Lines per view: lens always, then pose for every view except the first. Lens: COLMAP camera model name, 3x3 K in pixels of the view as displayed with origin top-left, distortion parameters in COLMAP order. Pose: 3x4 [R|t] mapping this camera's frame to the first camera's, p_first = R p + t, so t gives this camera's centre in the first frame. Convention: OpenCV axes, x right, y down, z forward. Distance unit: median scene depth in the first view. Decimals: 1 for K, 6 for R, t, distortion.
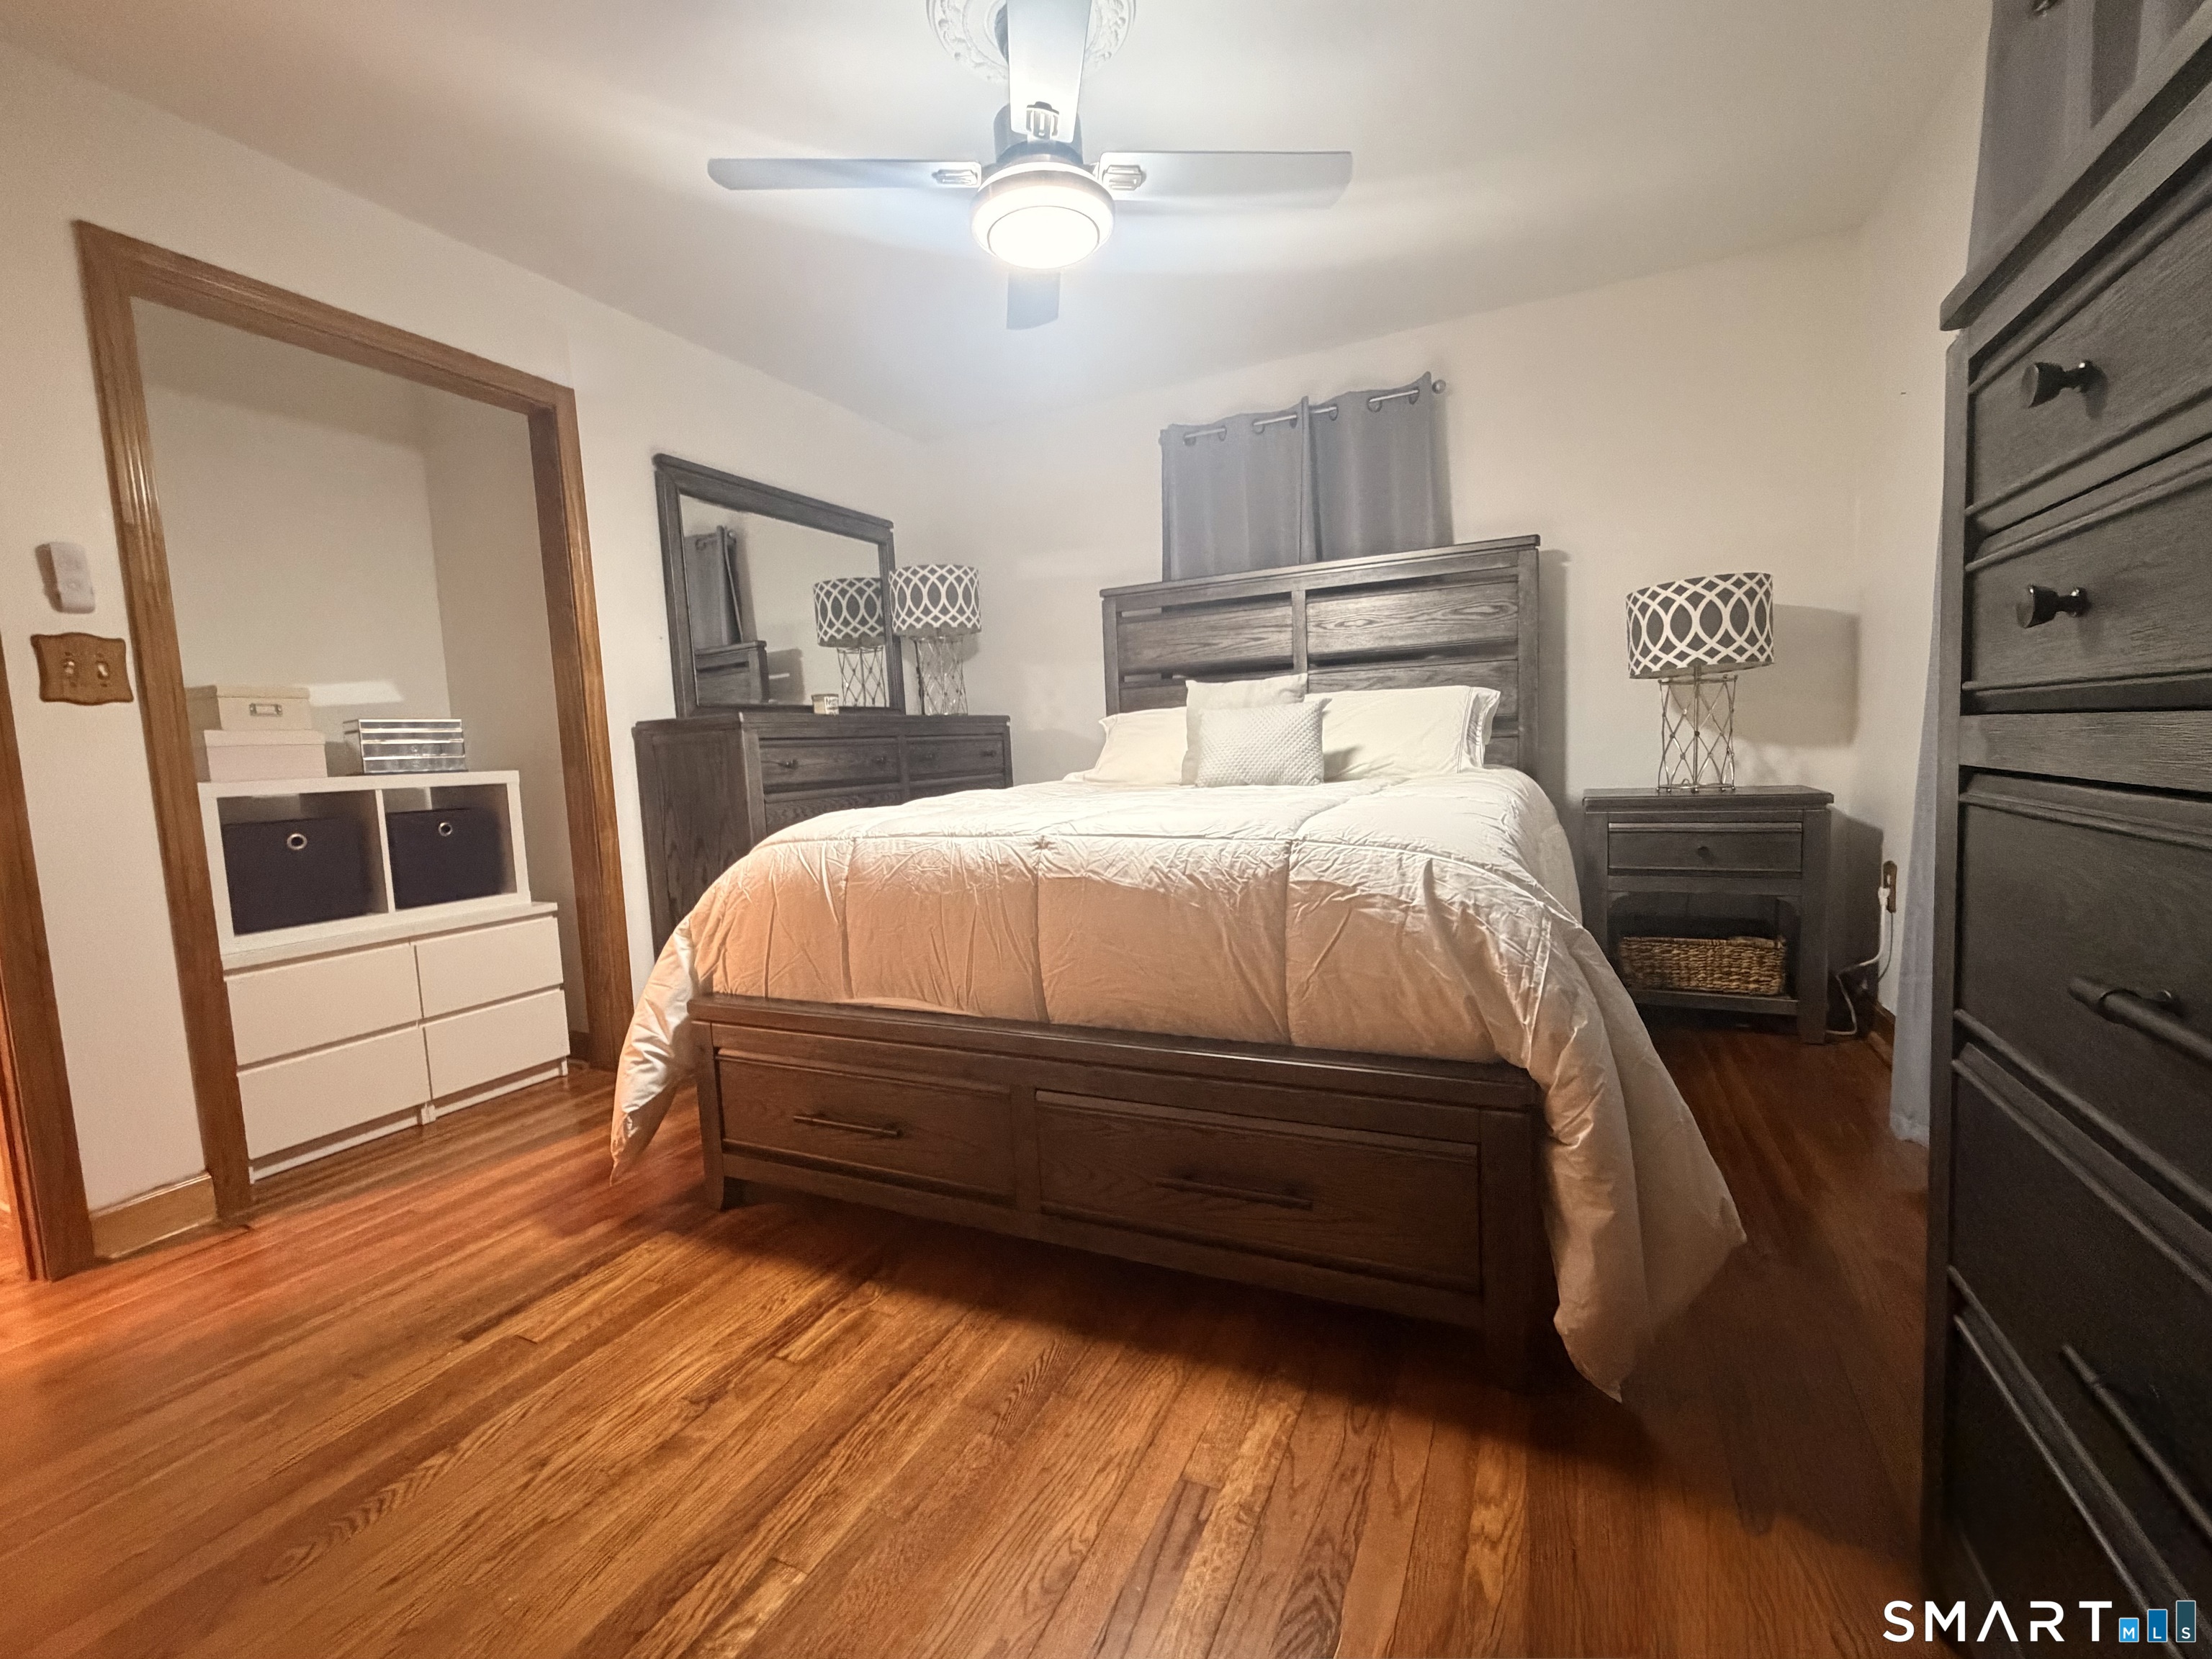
lens RADIAL K [[947.2, 0, 1100.5], [0, 947.2, 827.0], [0, 0, 1]] dist [0.011906, -0.000228]
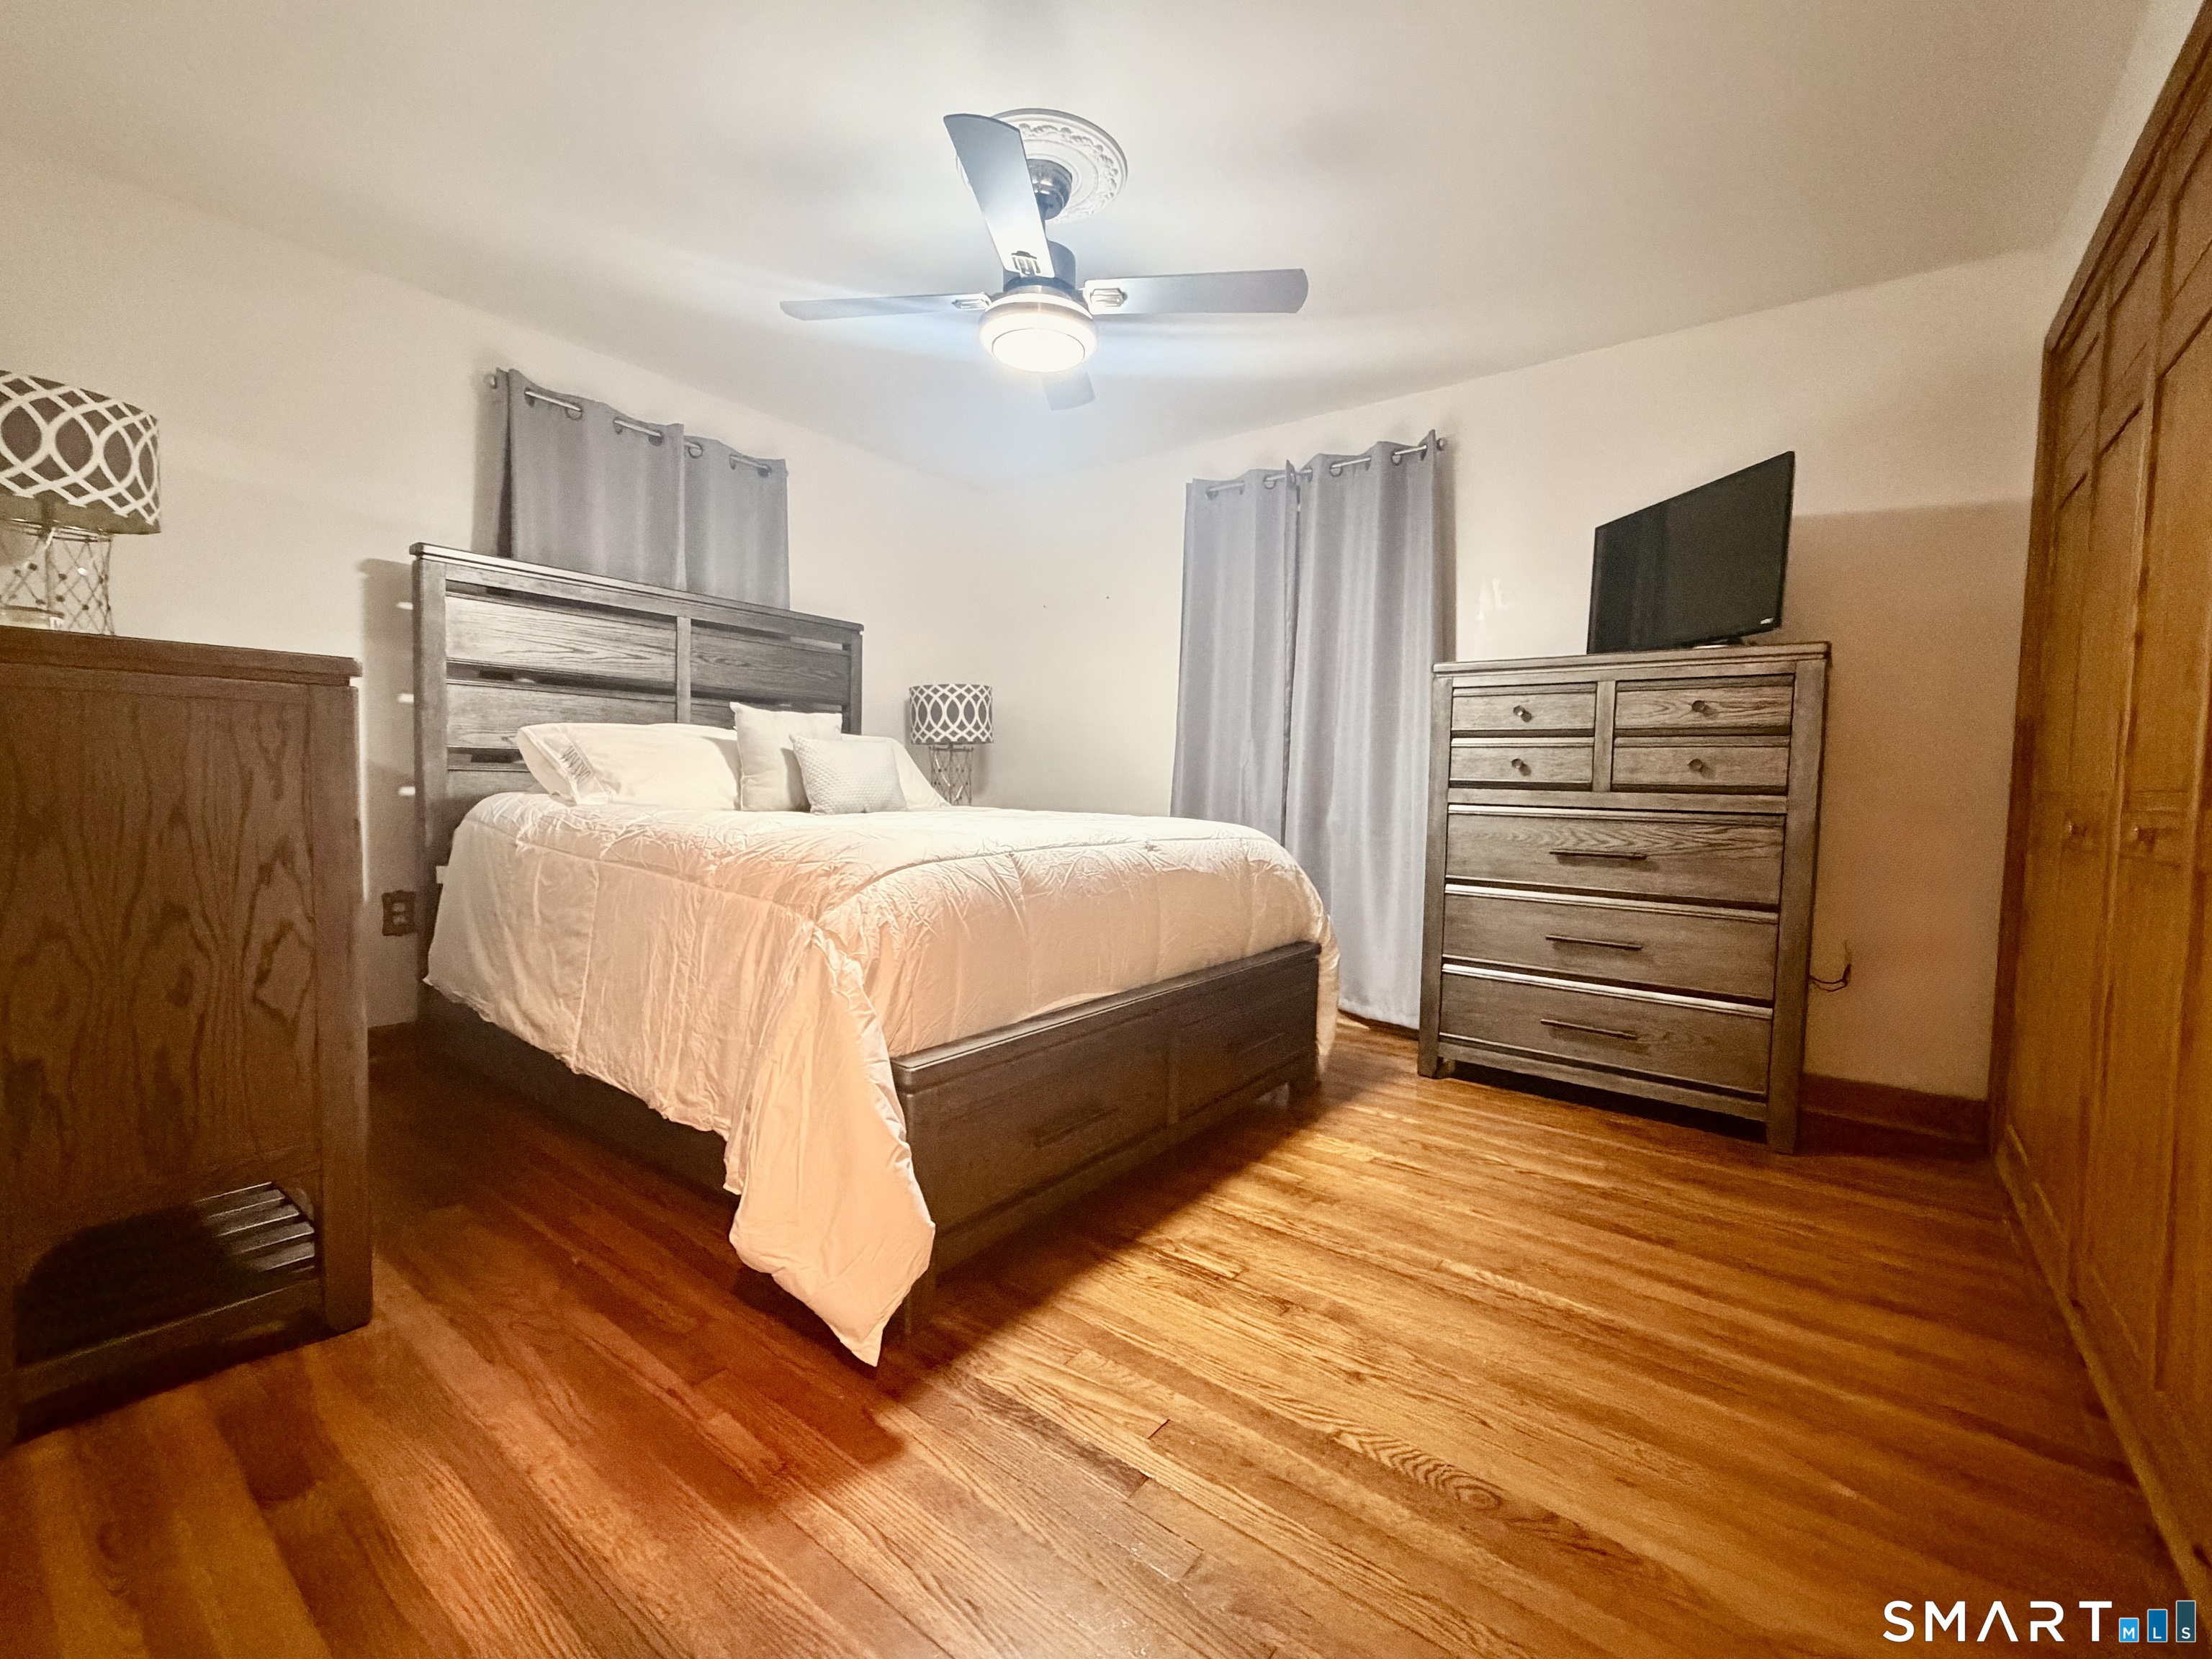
lens RADIAL K [[947.2, 0, 1101.6], [0, 947.2, 829.0], [0, 0, 1]] dist [0.011906, -0.000228]
pose [[0.187495, 0.005468, 0.982250, -1.371879], [0.048828, 0.998696, -0.014880, 0.008719], [-0.981051, 0.050752, 0.186984, 0.815773]]
